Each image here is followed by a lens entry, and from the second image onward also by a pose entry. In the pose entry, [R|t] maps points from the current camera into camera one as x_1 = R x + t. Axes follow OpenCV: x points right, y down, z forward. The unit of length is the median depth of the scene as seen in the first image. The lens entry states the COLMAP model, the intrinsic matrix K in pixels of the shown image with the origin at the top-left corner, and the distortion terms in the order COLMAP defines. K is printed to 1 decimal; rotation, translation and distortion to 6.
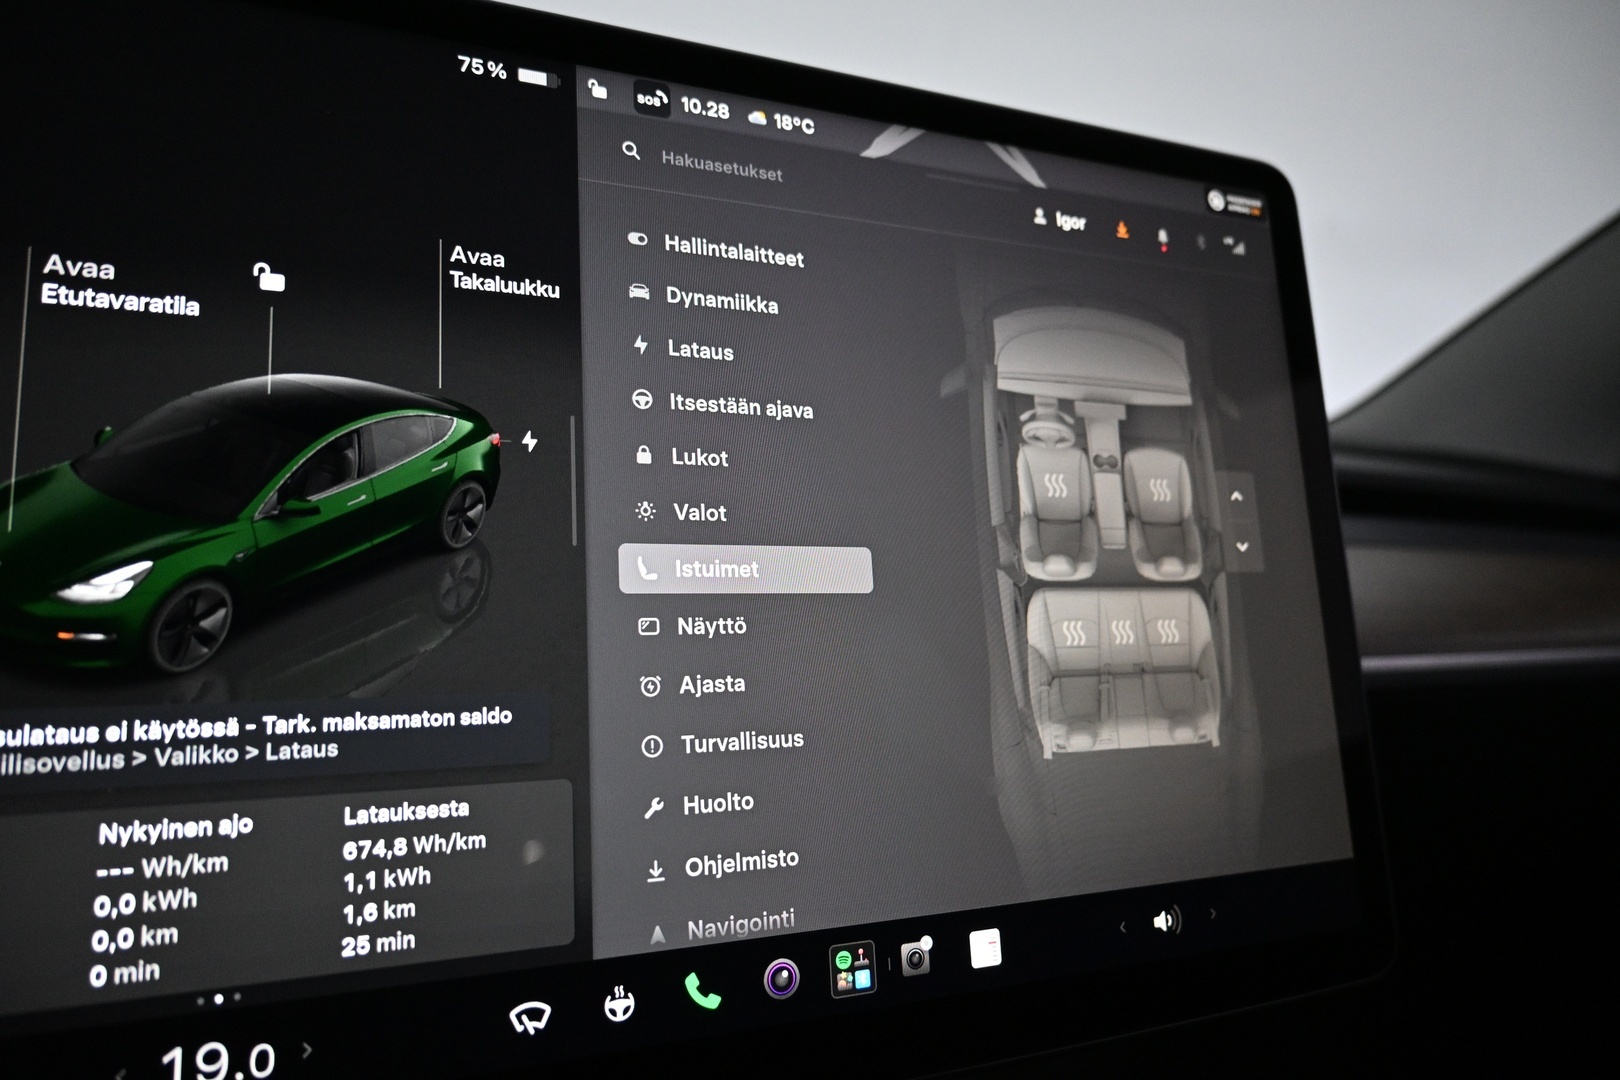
lens RADIAL K [[1114.8, 0, 810.0], [0, 1114.8, 540.0], [0, 0, 1]] dist [0.002708, -0.000083]
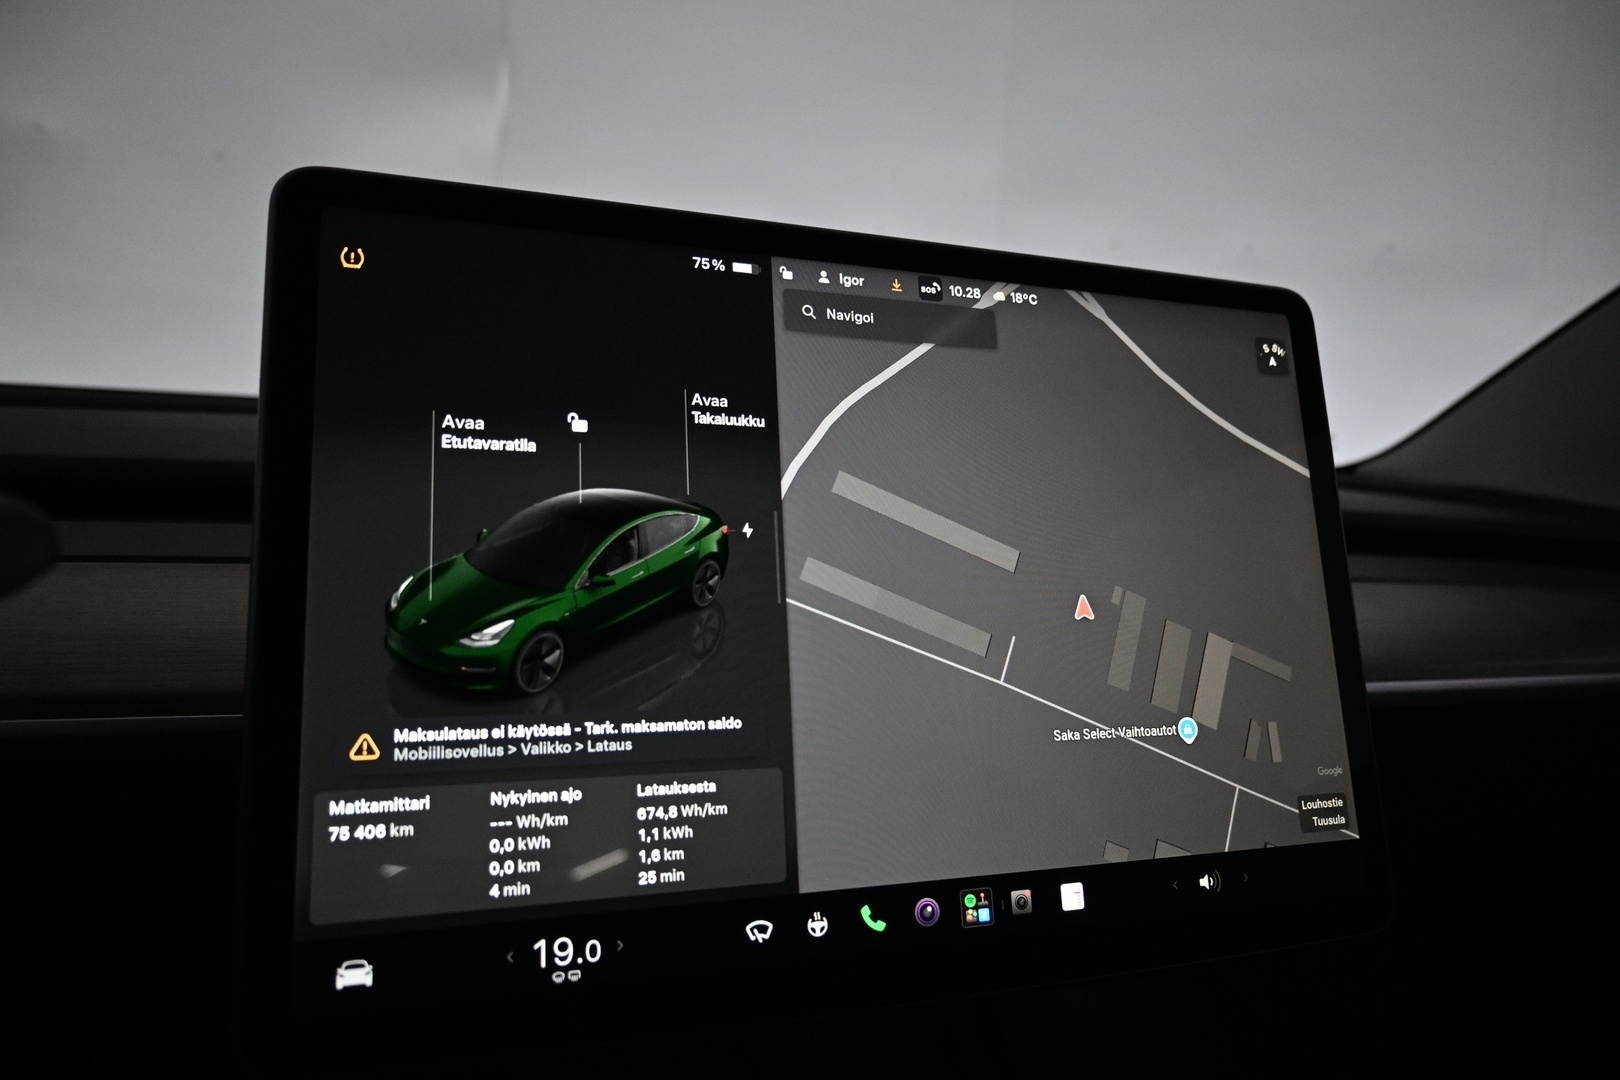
lens RADIAL K [[1125.6, 0, 813.9], [0, 1125.6, 536.6], [0, 0, 1]] dist [0.003220, -0.001098]
pose [[0.998801, -0.004636, -0.048734, -0.107442], [0.003817, 0.999850, -0.016879, -0.062022], [0.048805, 0.016673, 0.998669, -0.478667]]
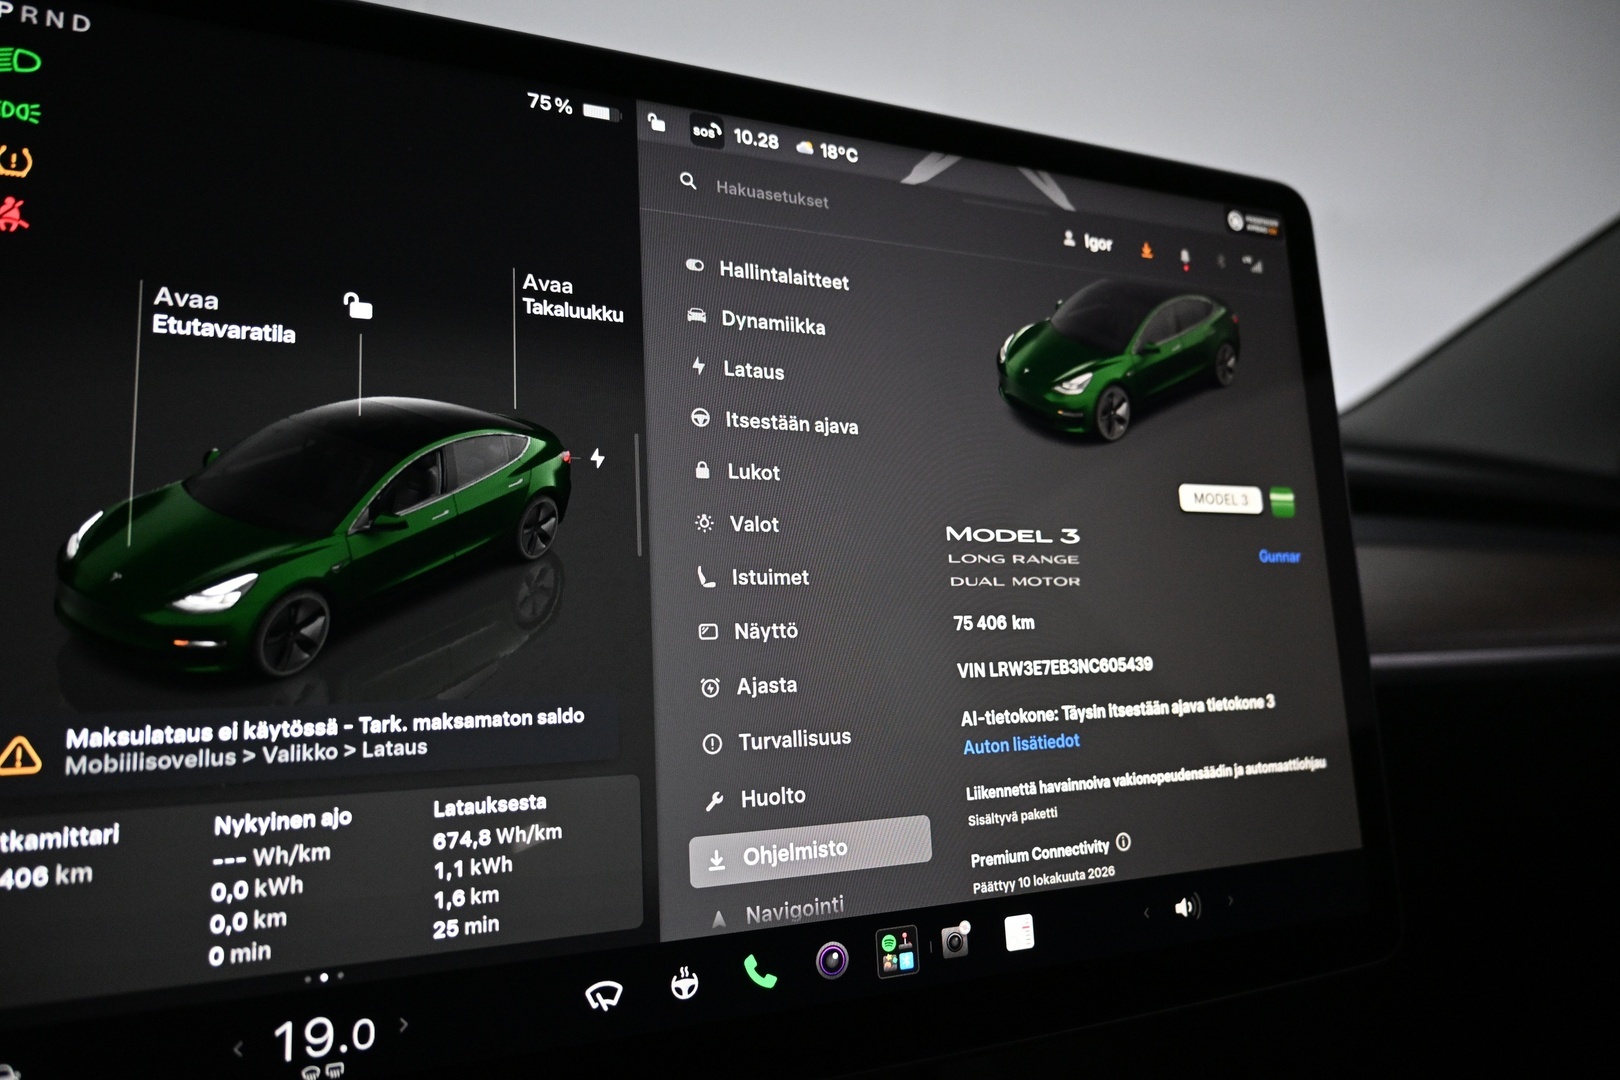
lens RADIAL K [[1114.8, 0, 810.0], [0, 1114.8, 540.0], [0, 0, 1]] dist [0.002708, -0.000083]
pose [[0.999995, 0.002532, 0.001802, -0.055446], [-0.002555, 0.999919, 0.012431, -0.026779], [-0.001770, -0.012436, 0.999921, -0.074732]]
